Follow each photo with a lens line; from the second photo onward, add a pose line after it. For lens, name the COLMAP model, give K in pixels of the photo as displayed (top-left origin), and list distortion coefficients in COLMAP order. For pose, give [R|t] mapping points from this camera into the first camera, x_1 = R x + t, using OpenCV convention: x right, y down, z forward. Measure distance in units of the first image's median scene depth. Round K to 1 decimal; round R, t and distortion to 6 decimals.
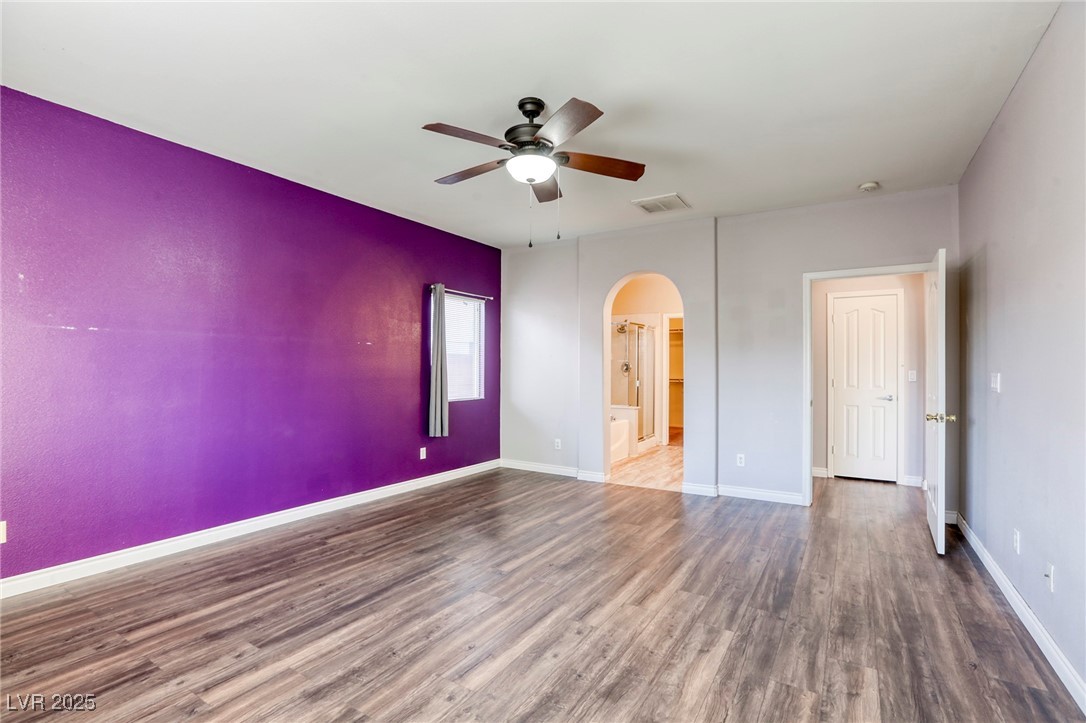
lens RADIAL K [[513.3, 0, 547.1], [0, 513.3, 363.4], [0, 0, 1]] dist [-0.041687, 0.015084]
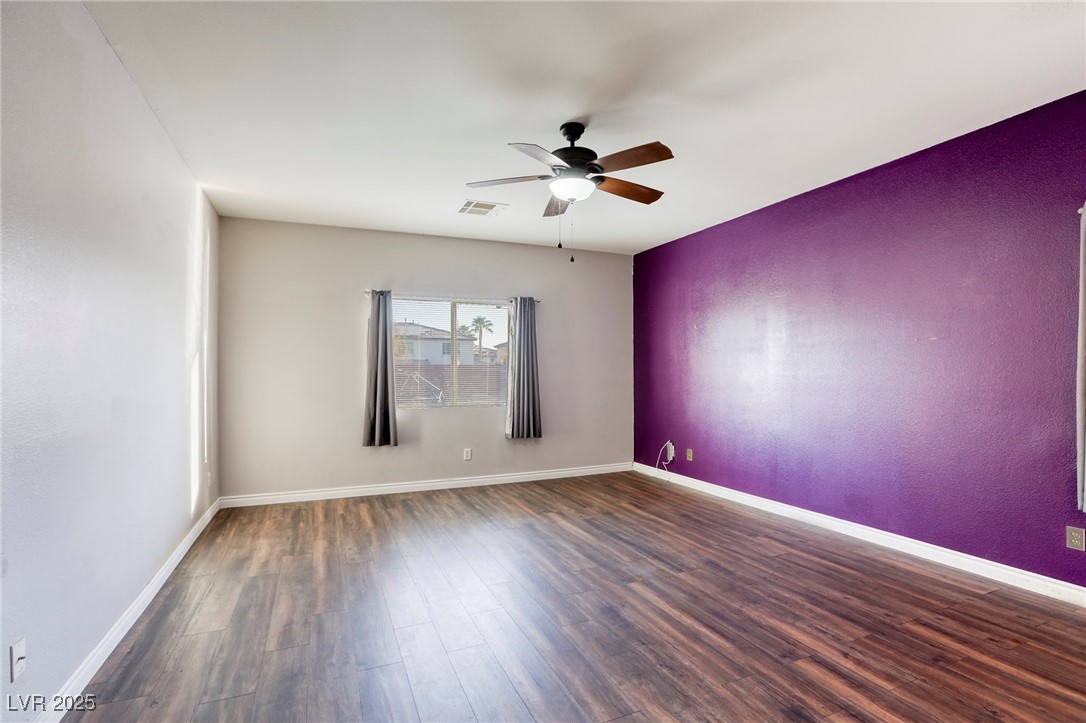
lens RADIAL K [[513.3, 0, 543.7], [0, 513.3, 364.6], [0, 0, 1]] dist [-0.041687, 0.015084]
pose [[-0.576532, -0.016463, -0.816909, 0.770339], [0.009150, 0.999604, -0.026603, 0.012570], [0.817023, -0.022812, -0.576153, 1.360908]]
